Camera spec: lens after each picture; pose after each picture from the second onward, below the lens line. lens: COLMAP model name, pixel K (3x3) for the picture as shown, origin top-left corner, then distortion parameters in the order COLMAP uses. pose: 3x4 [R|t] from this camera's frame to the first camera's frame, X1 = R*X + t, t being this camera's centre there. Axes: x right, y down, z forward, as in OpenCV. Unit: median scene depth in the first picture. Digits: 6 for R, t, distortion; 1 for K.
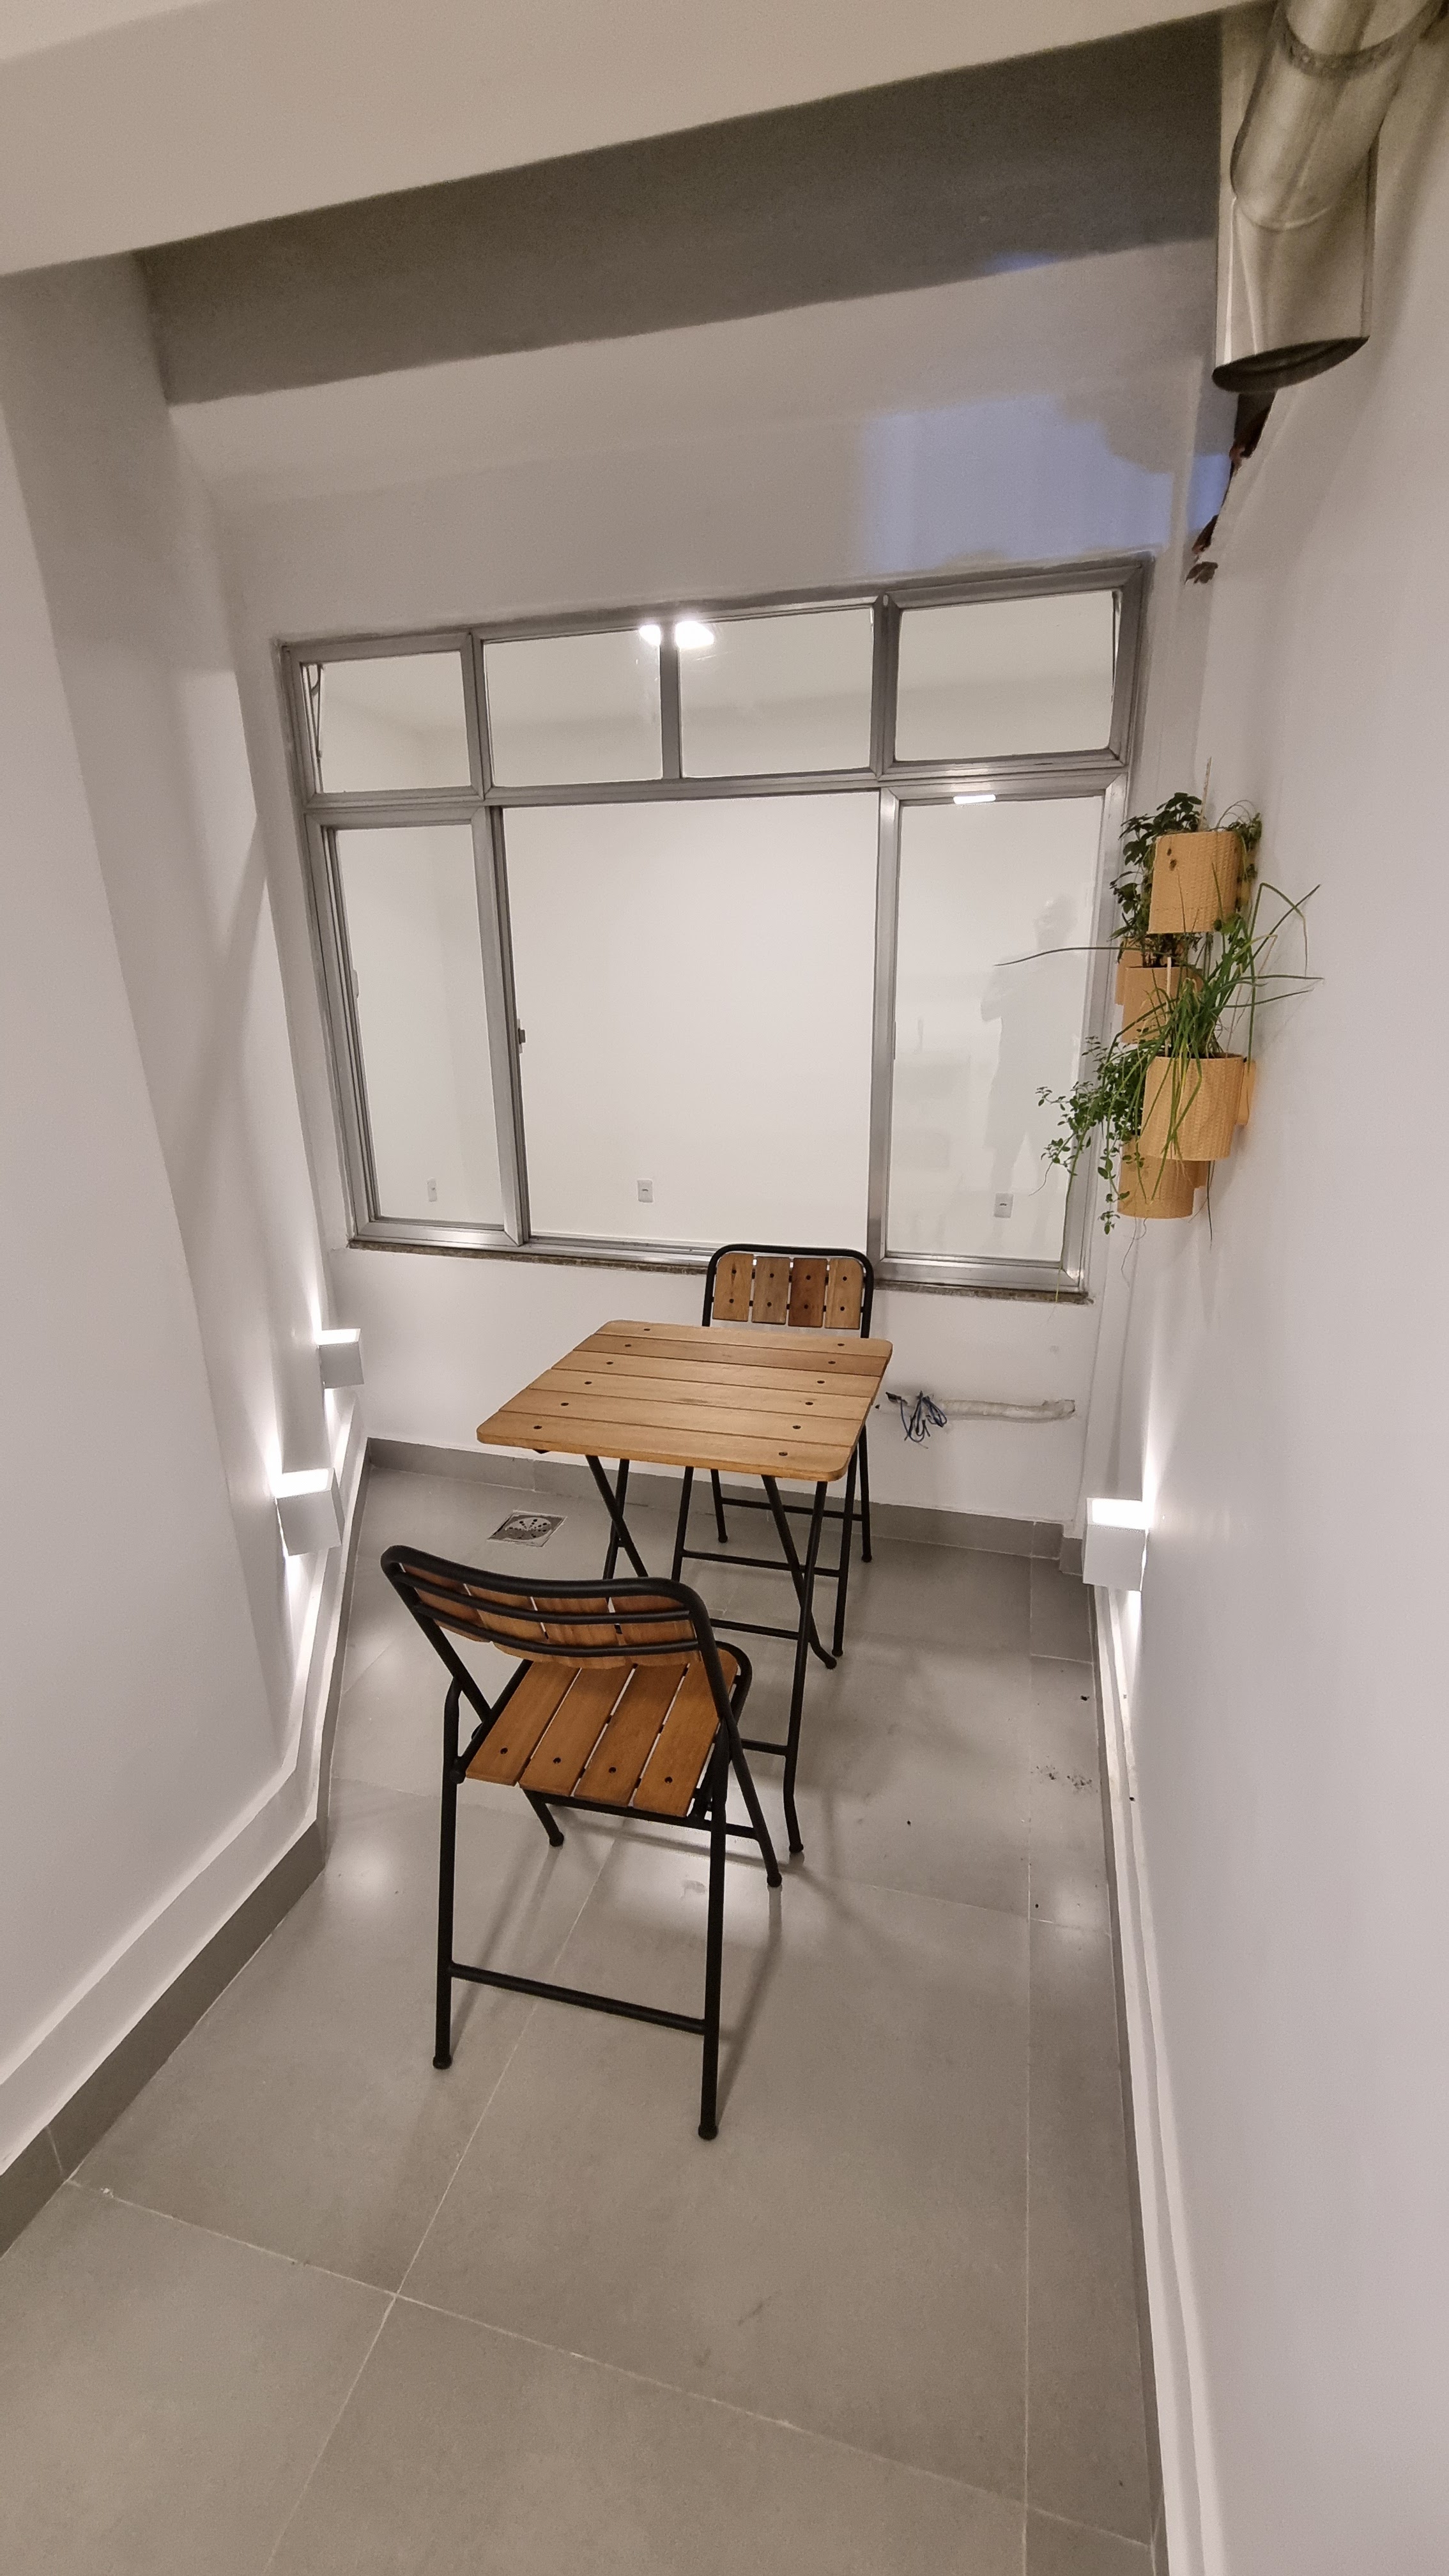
lens RADIAL K [[1032.3, 0, 730.8], [0, 1032.3, 1310.6], [0, 0, 1]] dist [-0.000684, 0.000006]
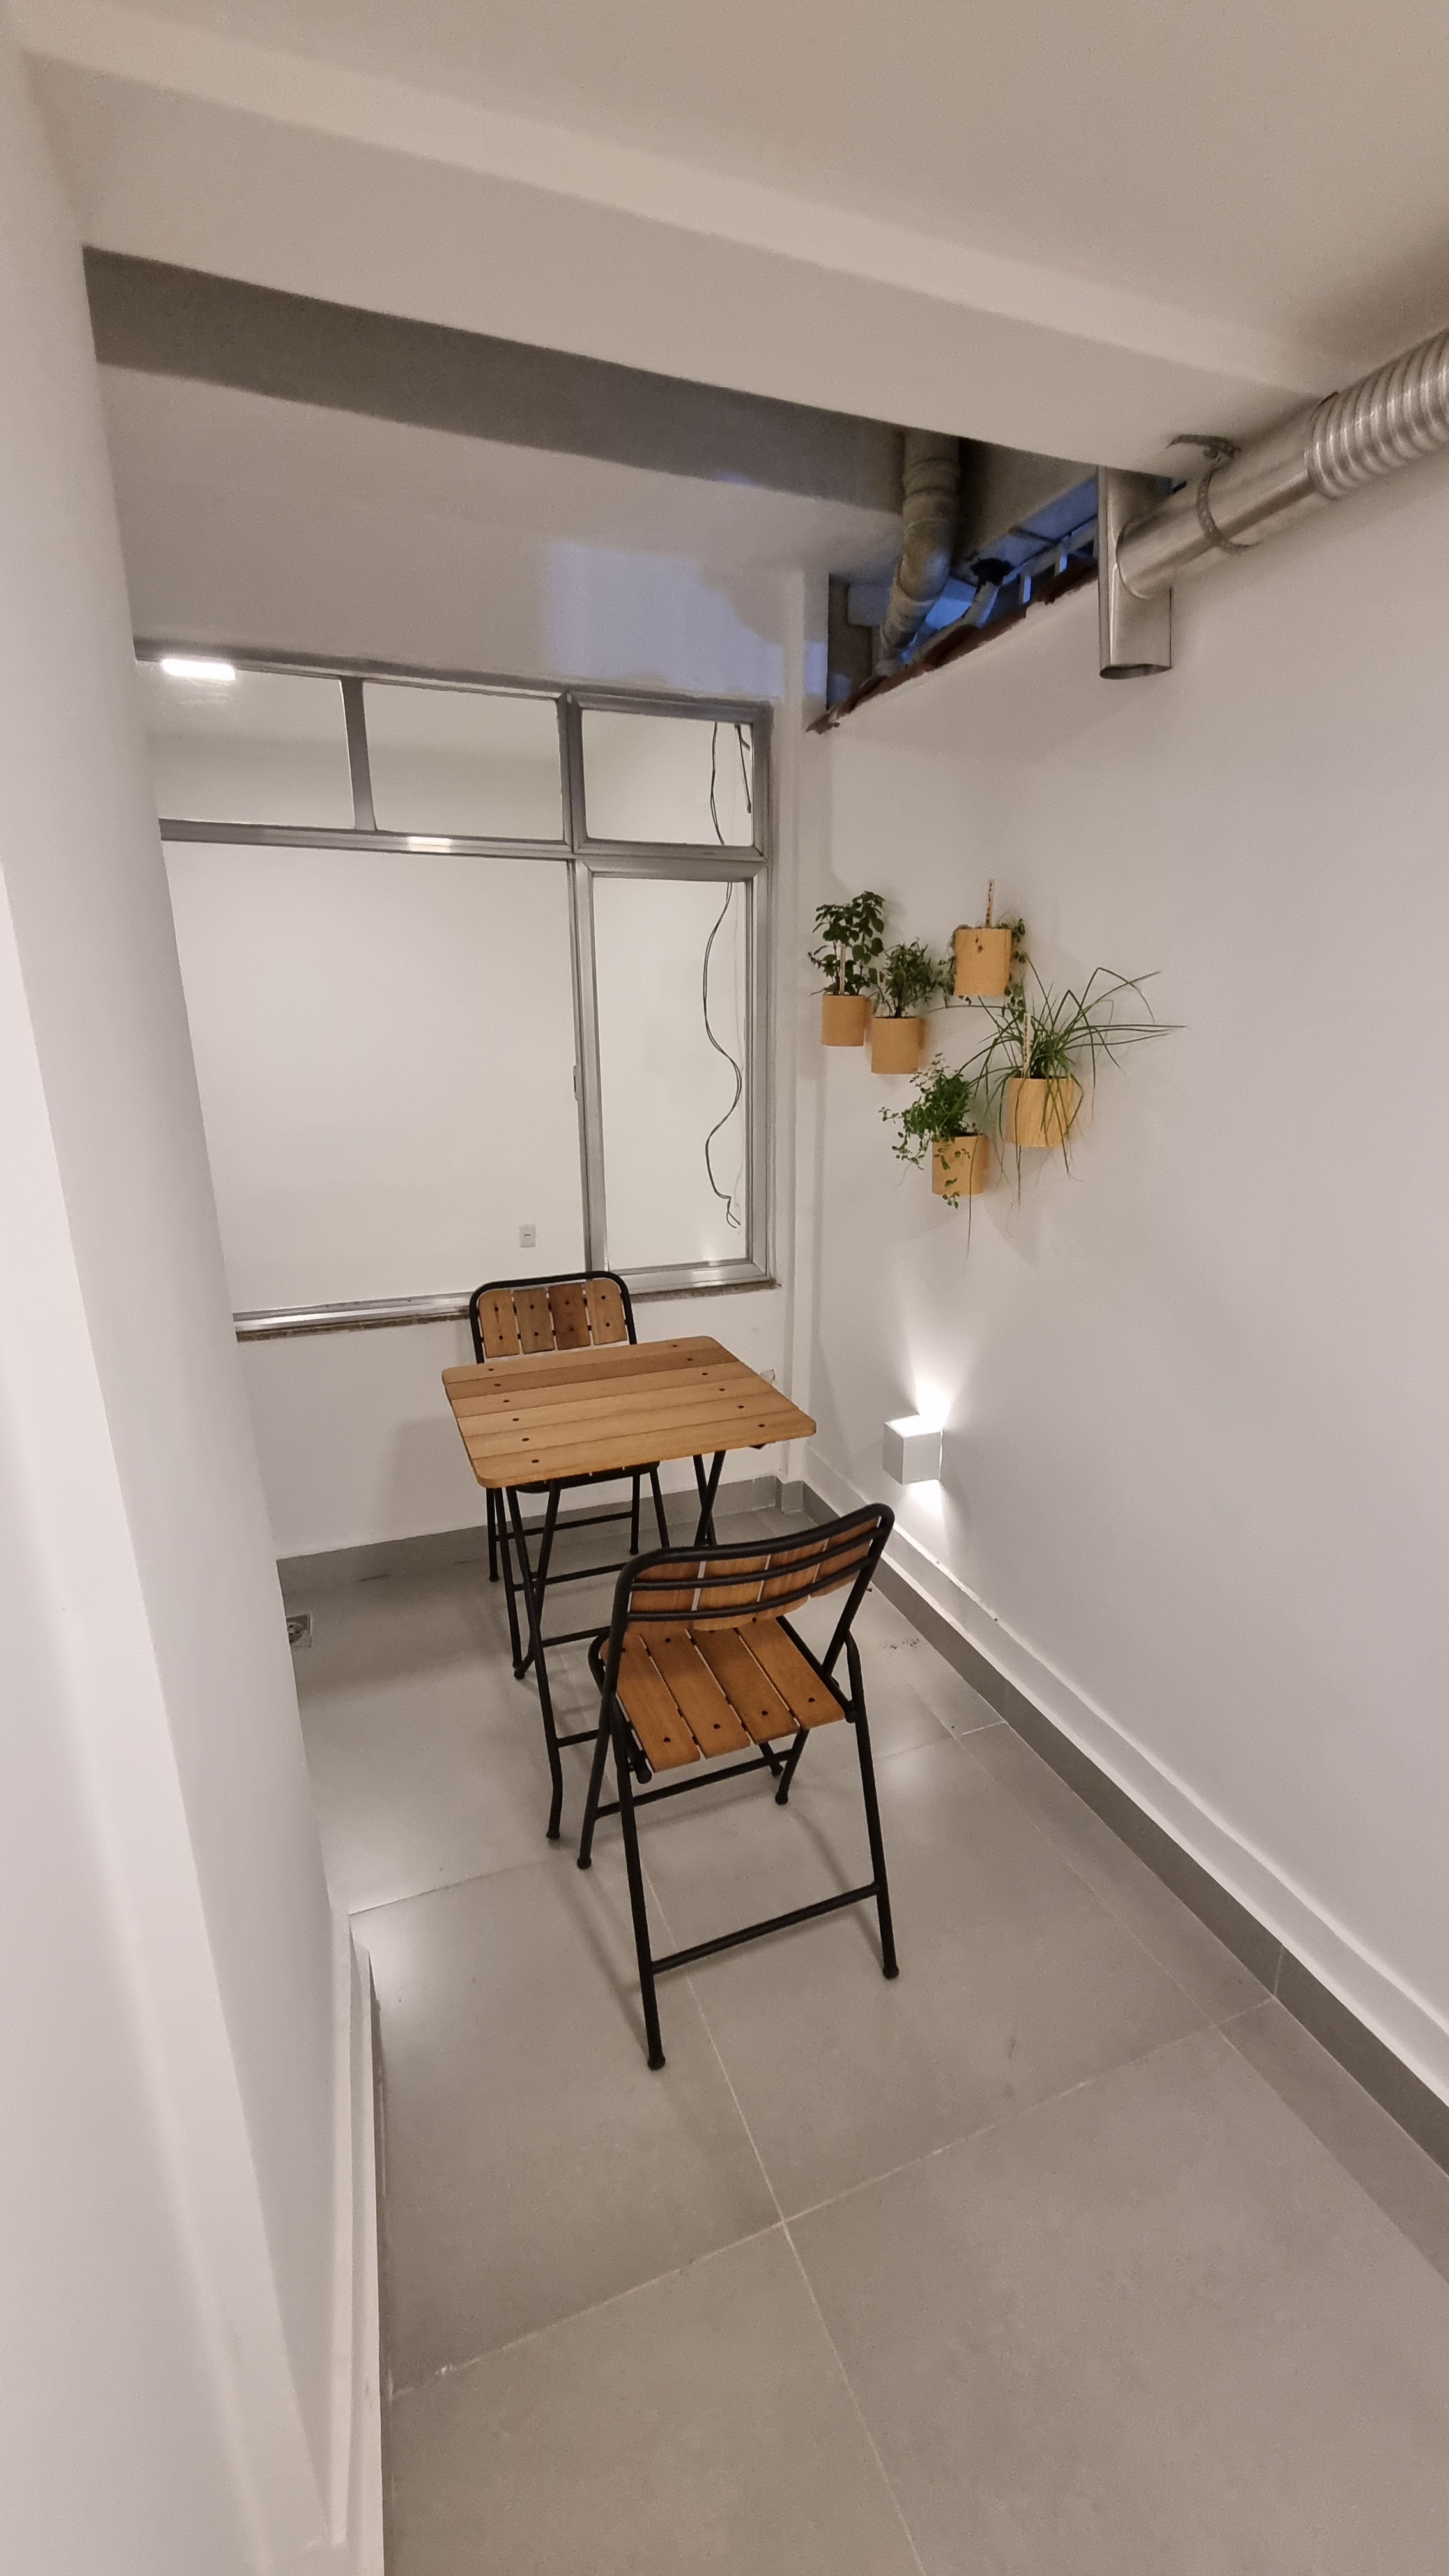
lens RADIAL K [[1031.1, 0, 729.1], [0, 1031.1, 1314.3], [0, 0, 1]] dist [-0.000084, -0.000001]
pose [[0.807302, -0.163101, 0.567152, -0.478577], [0.185022, 0.982547, 0.019193, -0.011658], [-0.560384, 0.089441, 0.823390, 0.028382]]
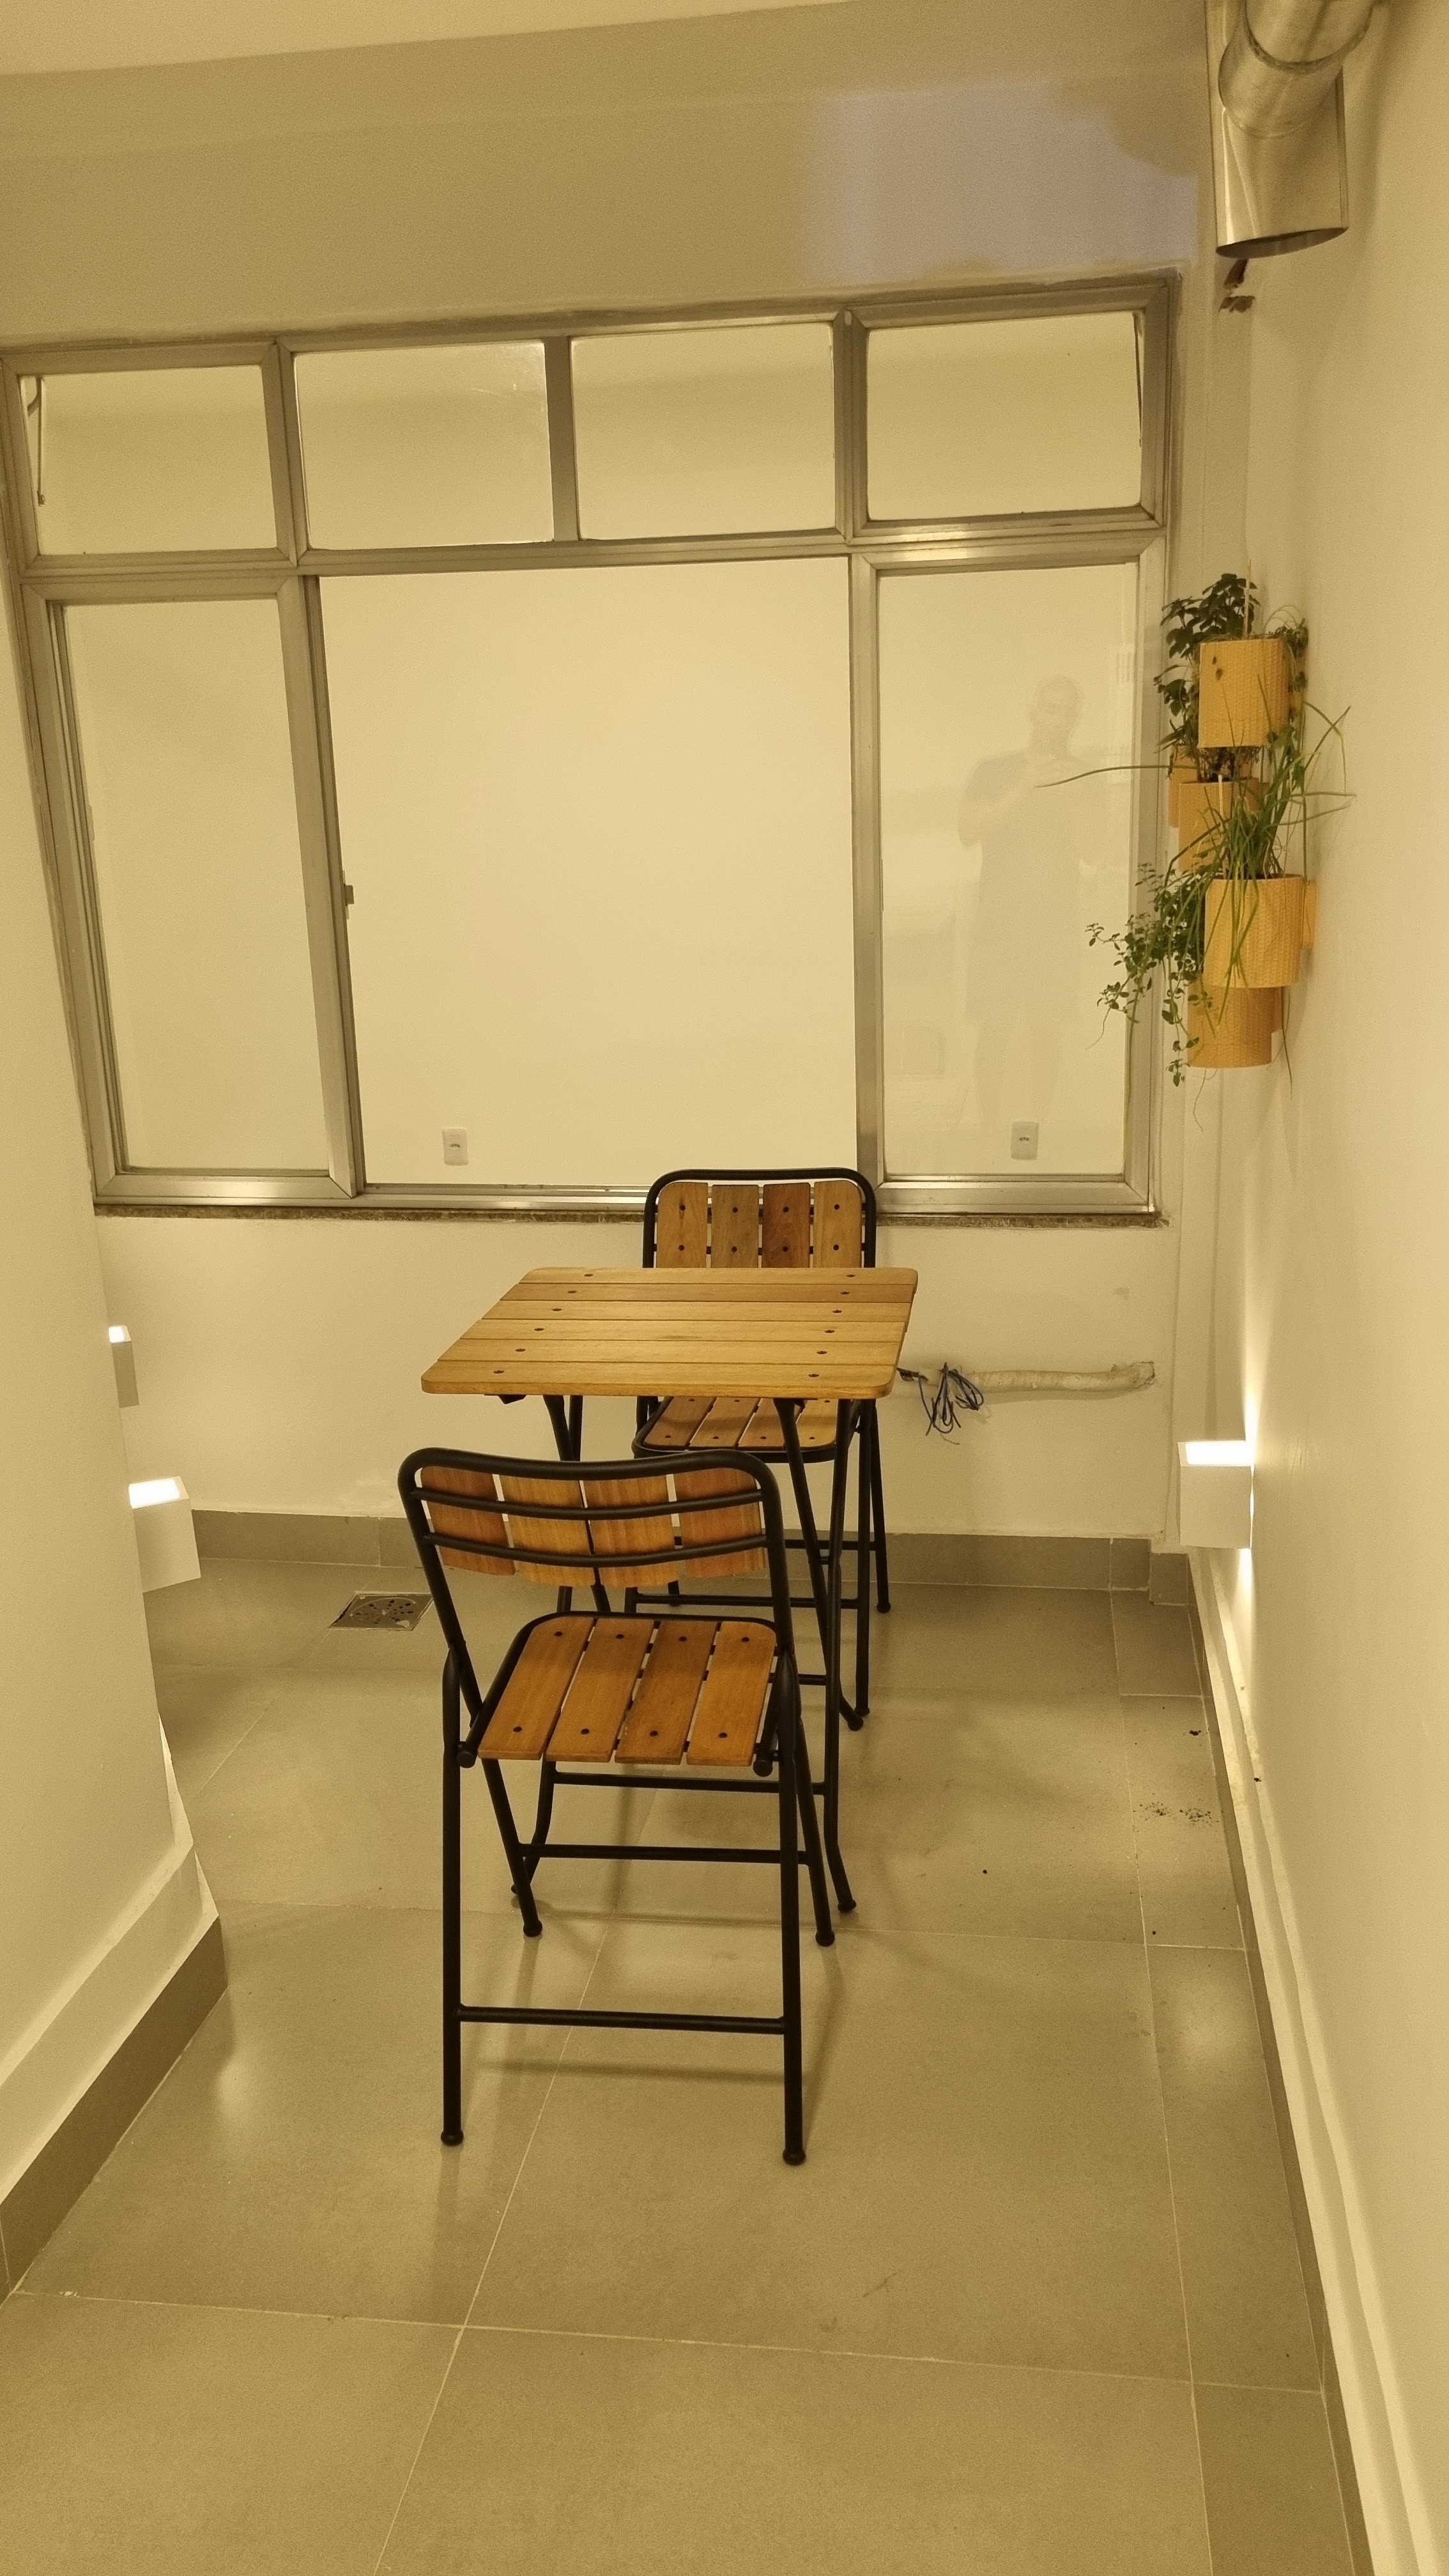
lens RADIAL K [[1891.0, 0, 724.5], [0, 1891.0, 1288.0], [0, 0, 1]] dist [0.034252, -0.004998]
pose [[0.992894, -0.050397, 0.107802, -0.136845], [0.056710, 0.996801, -0.056313, 0.114719], [-0.104620, 0.062026, 0.992576, -0.375510]]
